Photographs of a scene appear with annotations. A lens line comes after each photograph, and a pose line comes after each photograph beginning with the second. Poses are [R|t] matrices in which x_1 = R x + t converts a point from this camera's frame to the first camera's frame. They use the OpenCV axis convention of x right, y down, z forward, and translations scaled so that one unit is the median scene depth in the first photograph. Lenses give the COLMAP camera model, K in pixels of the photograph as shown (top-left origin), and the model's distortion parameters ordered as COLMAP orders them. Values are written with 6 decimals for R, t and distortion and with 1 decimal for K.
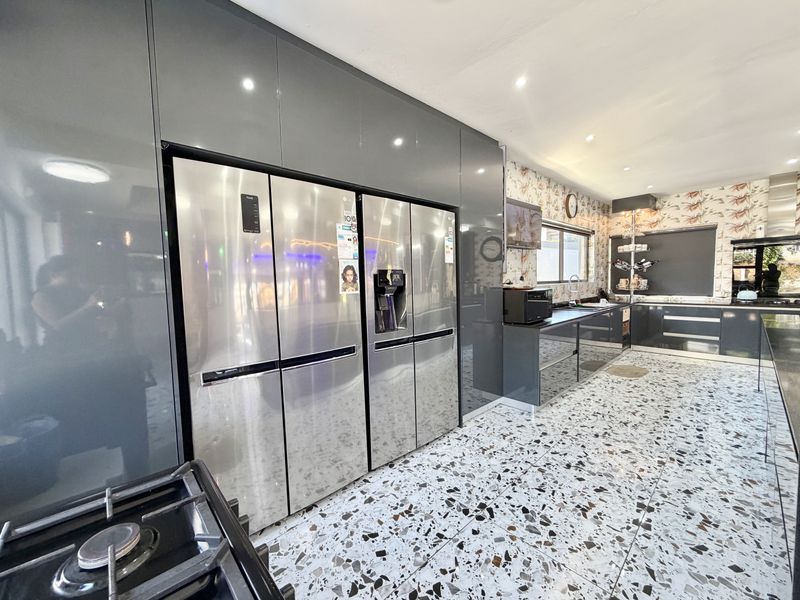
lens RADIAL K [[318.8, 0, 395.9], [0, 318.8, 299.4], [0, 0, 1]] dist [0.000078, -0.000230]
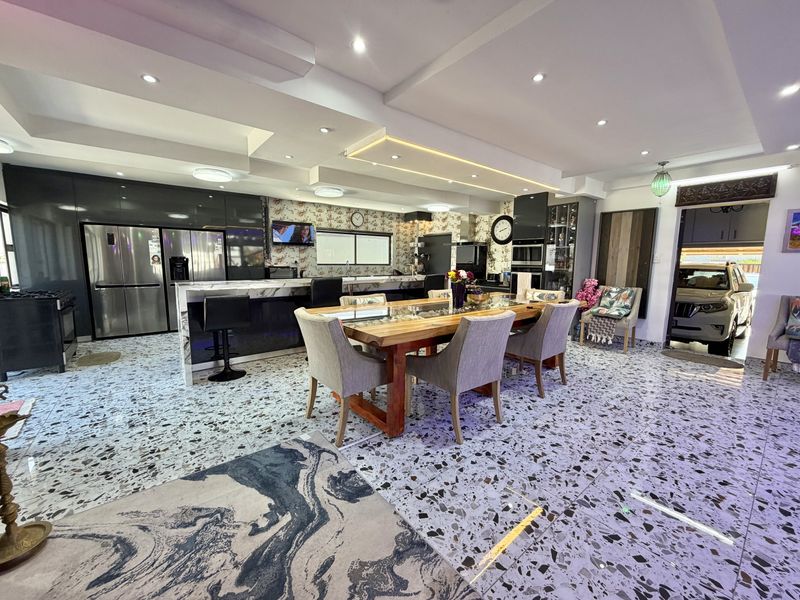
lens RADIAL K [[318.8, 0, 399.2], [0, 318.8, 305.0], [0, 0, 1]] dist [0.000078, -0.000230]
pose [[0.997272, 0.039848, -0.062137, 1.430367], [-0.034493, 0.995784, 0.084992, 0.006817], [0.065262, -0.082616, 0.994442, -1.103630]]
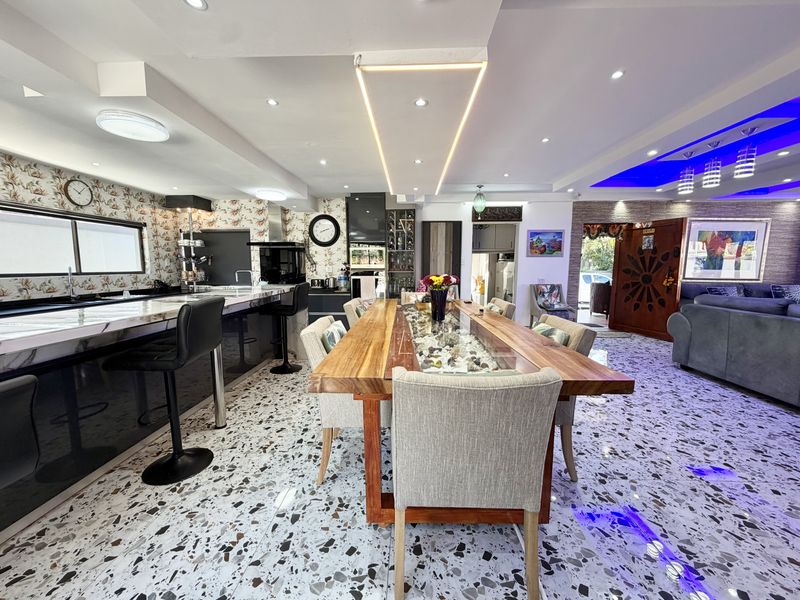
lens RADIAL K [[318.8, 0, 396.1], [0, 318.8, 299.7], [0, 0, 1]] dist [0.000078, -0.000230]
pose [[0.703548, -0.054563, 0.708550, 0.841472], [0.028267, 0.998408, 0.048816, 0.000483], [-0.710086, -0.014316, 0.703970, -0.523211]]
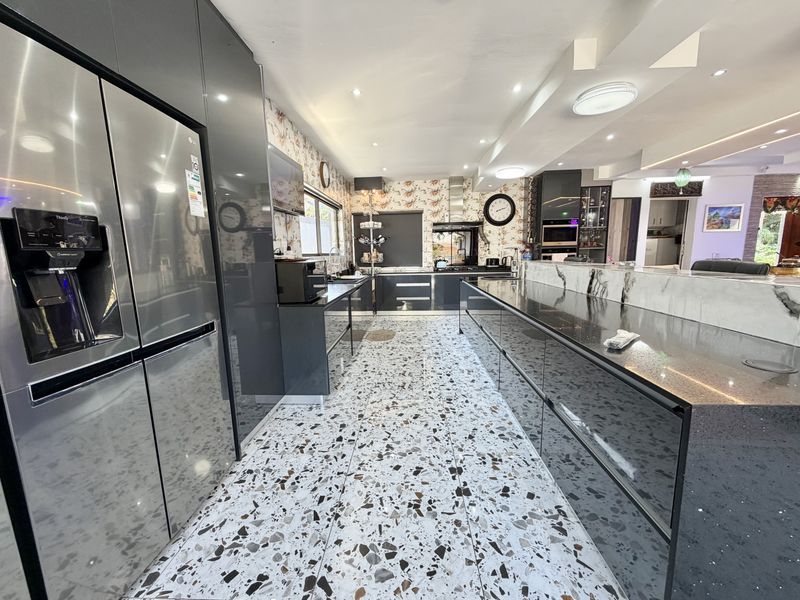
lens RADIAL K [[318.8, 0, 396.7], [0, 318.8, 299.4], [0, 0, 1]] dist [0.000078, -0.000230]
pose [[0.706678, -0.096606, 0.700909, -0.005909], [0.047863, 0.994893, 0.088868, 0.006627], [-0.705914, -0.029253, 0.707693, 0.258434]]
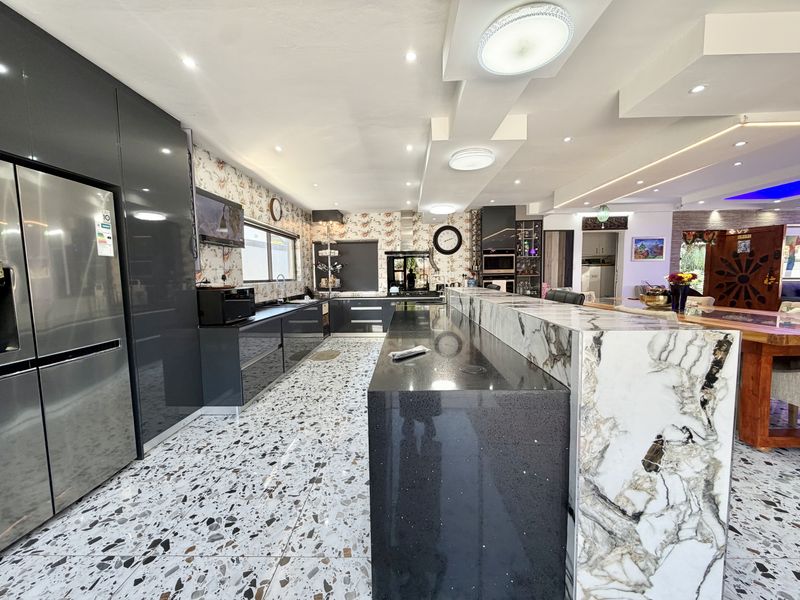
lens RADIAL K [[318.8, 0, 397.4], [0, 318.8, 299.5], [0, 0, 1]] dist [0.000078, -0.000230]
pose [[0.692181, -0.044173, 0.720371, 0.082556], [0.043683, 0.998859, 0.019276, 0.006533], [-0.720400, 0.018126, 0.693322, -0.040051]]
